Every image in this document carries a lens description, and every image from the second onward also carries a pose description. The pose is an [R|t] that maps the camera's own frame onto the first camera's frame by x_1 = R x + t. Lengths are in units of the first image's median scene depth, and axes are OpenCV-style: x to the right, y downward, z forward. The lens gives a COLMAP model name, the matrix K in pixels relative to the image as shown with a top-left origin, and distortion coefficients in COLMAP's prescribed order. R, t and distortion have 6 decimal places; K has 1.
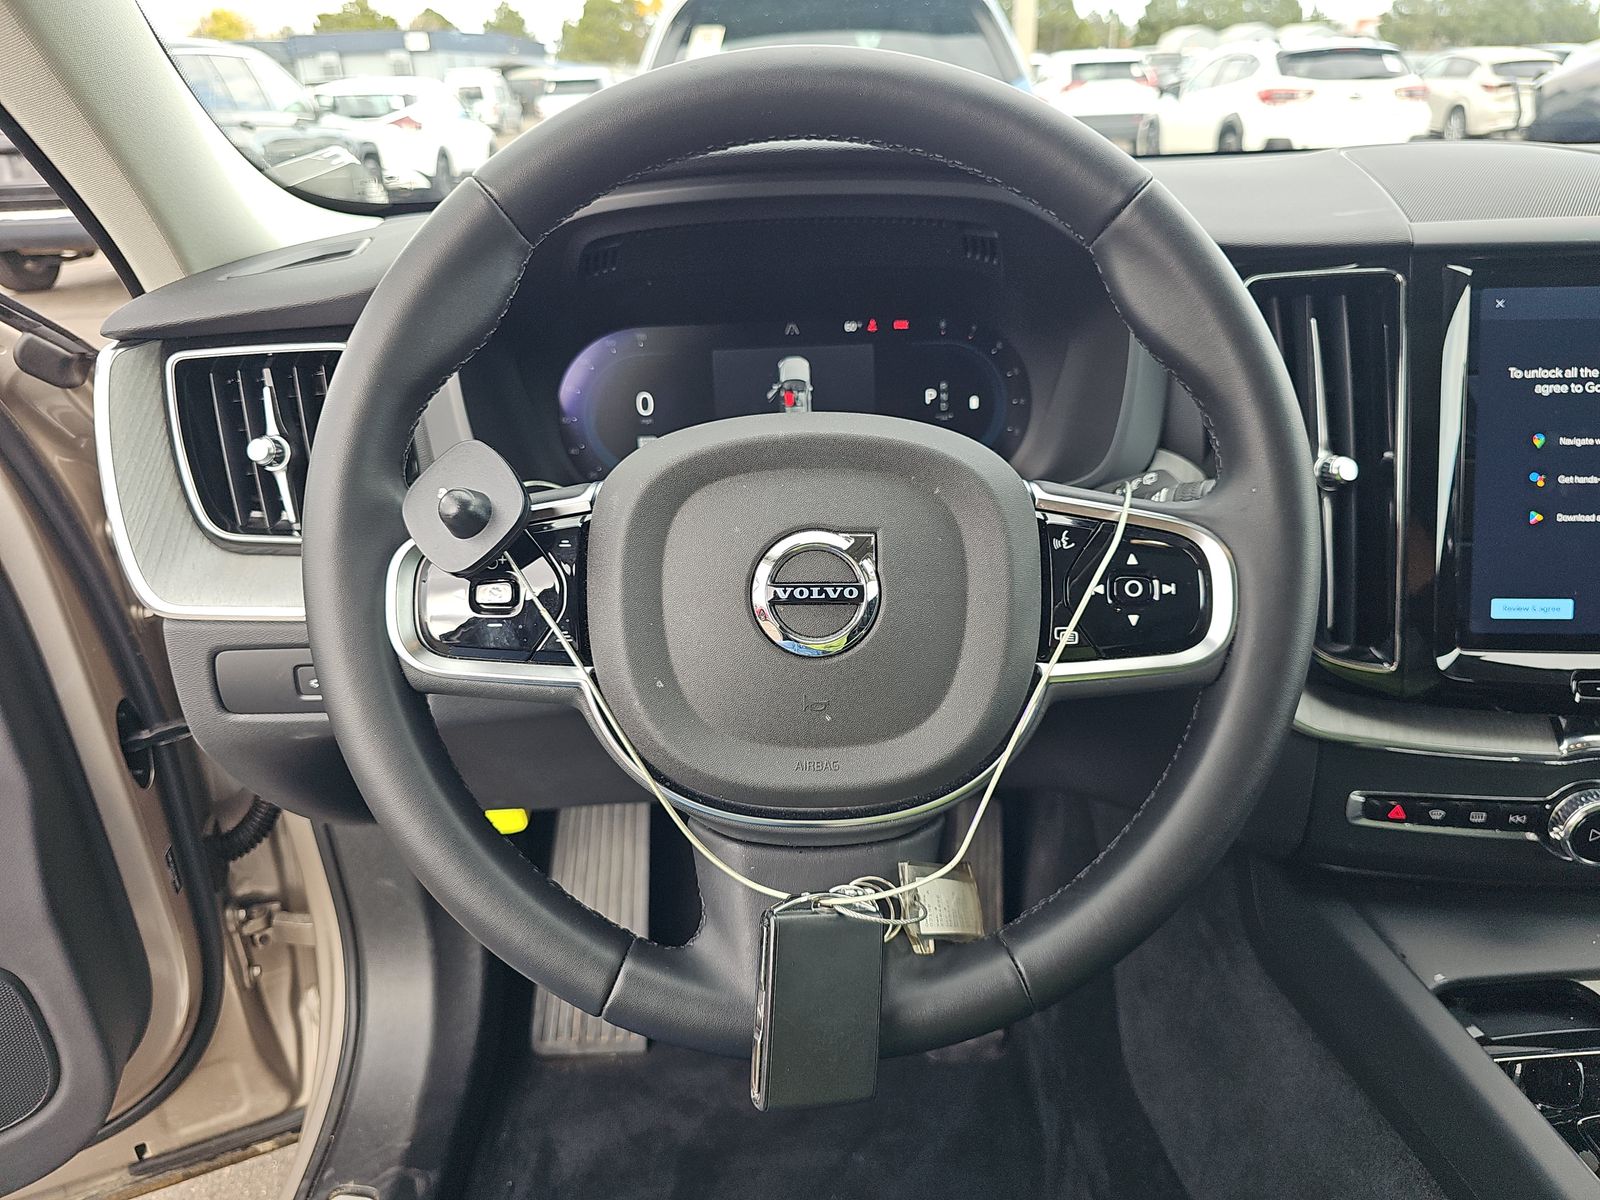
lens RADIAL K [[1062.7, 0, 763.5], [0, 1062.7, 609.1], [0, 0, 1]] dist [0.056438, -0.067375]
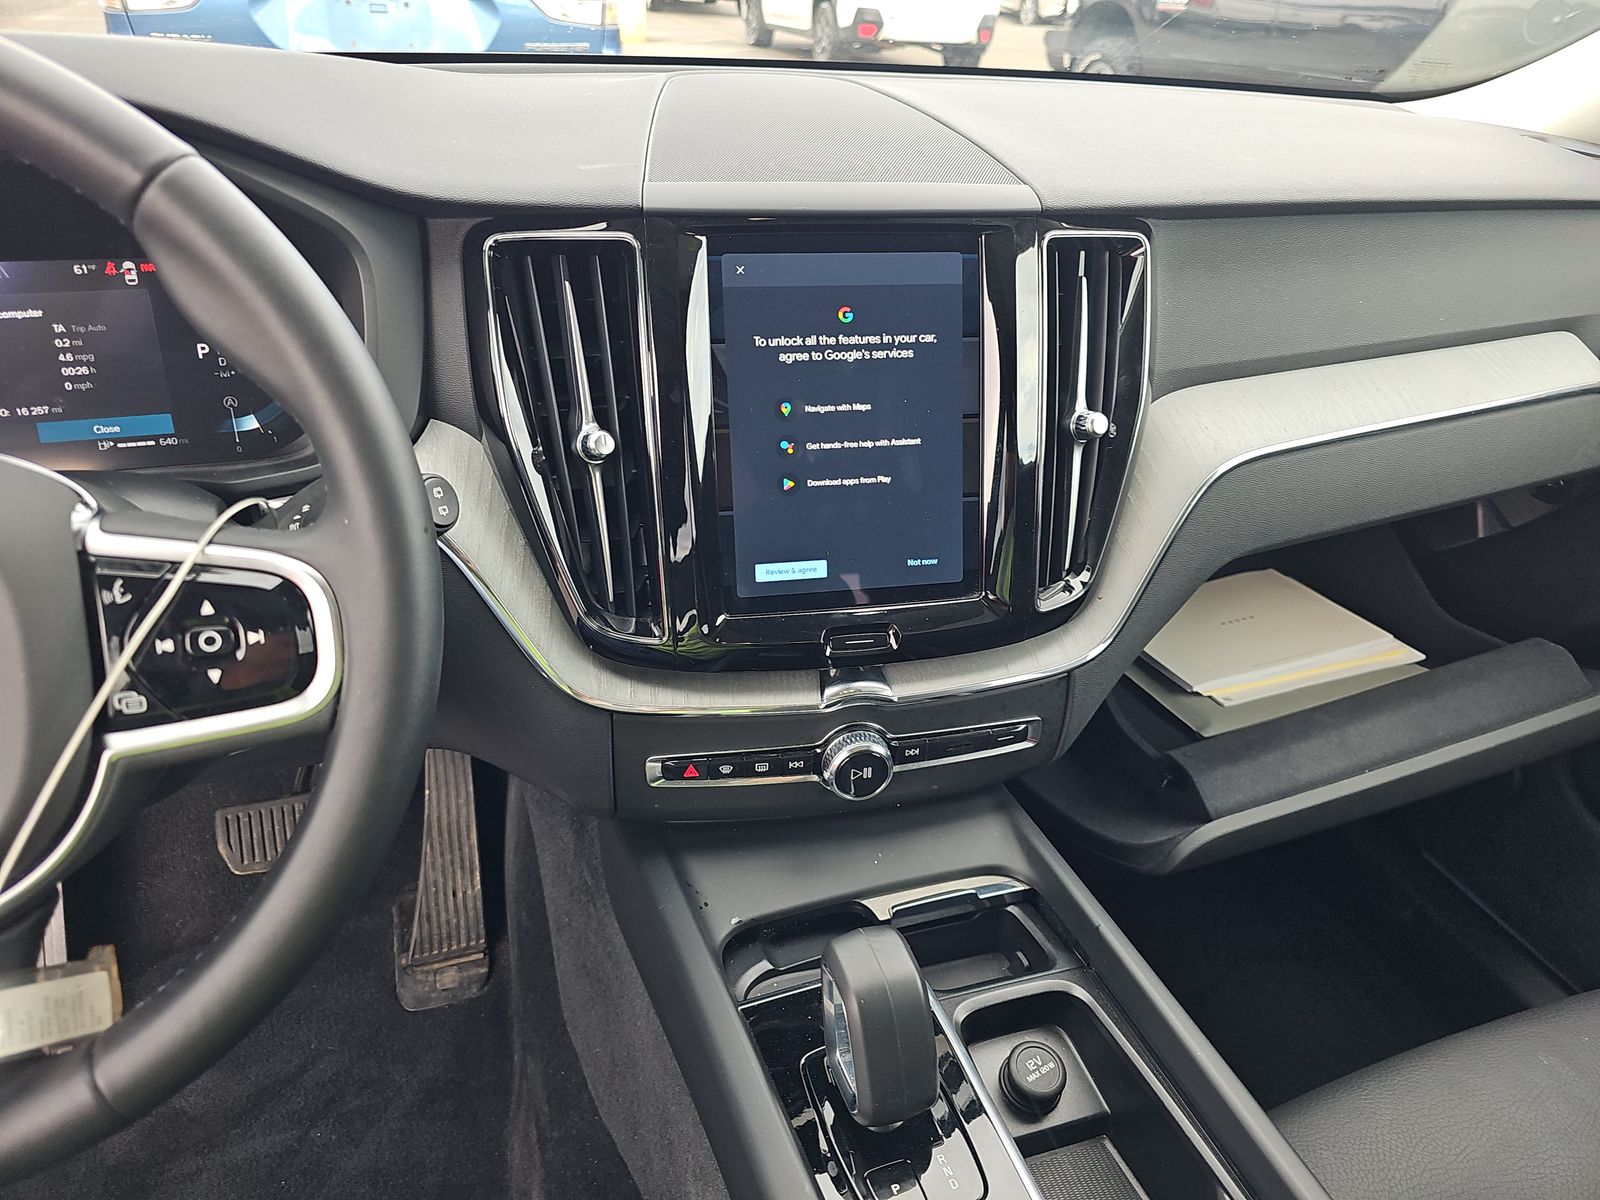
lens RADIAL K [[1062.7, 0, 763.5], [0, 1062.7, 609.1], [0, 0, 1]] dist [0.056438, -0.067375]
pose [[0.951006, -0.088808, 0.296142, 0.383909], [0.052242, 0.990243, 0.129192, -0.100029], [-0.304726, -0.107391, 0.946366, 0.024036]]
